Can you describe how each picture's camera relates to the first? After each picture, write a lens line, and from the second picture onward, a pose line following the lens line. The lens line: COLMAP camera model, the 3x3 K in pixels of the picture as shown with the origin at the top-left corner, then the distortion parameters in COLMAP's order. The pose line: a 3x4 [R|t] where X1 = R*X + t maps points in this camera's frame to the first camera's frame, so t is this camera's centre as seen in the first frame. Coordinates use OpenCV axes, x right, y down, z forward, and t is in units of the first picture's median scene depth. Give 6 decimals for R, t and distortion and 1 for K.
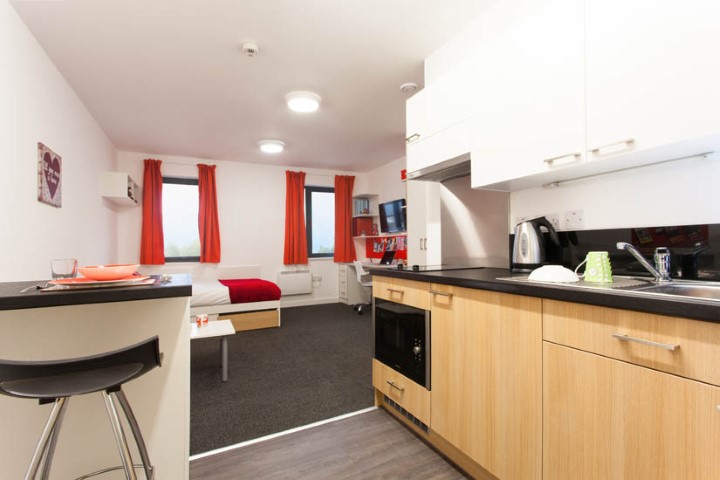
lens RADIAL K [[337.8, 0, 361.6], [0, 337.8, 242.6], [0, 0, 1]] dist [0.000019, 0.000023]
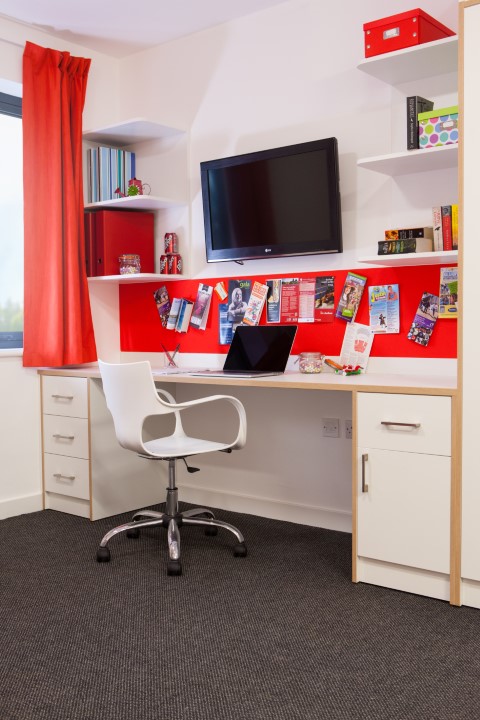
lens RADIAL K [[784.5, 0, 239.3], [0, 784.5, 360.2], [0, 0, 1]] dist [-0.018261, 0.000000]
pose [[0.926233, -0.010363, 0.376810, -0.158373], [-0.013081, 0.998136, 0.059604, 0.012288], [-0.376725, -0.060137, 0.924371, 0.345154]]
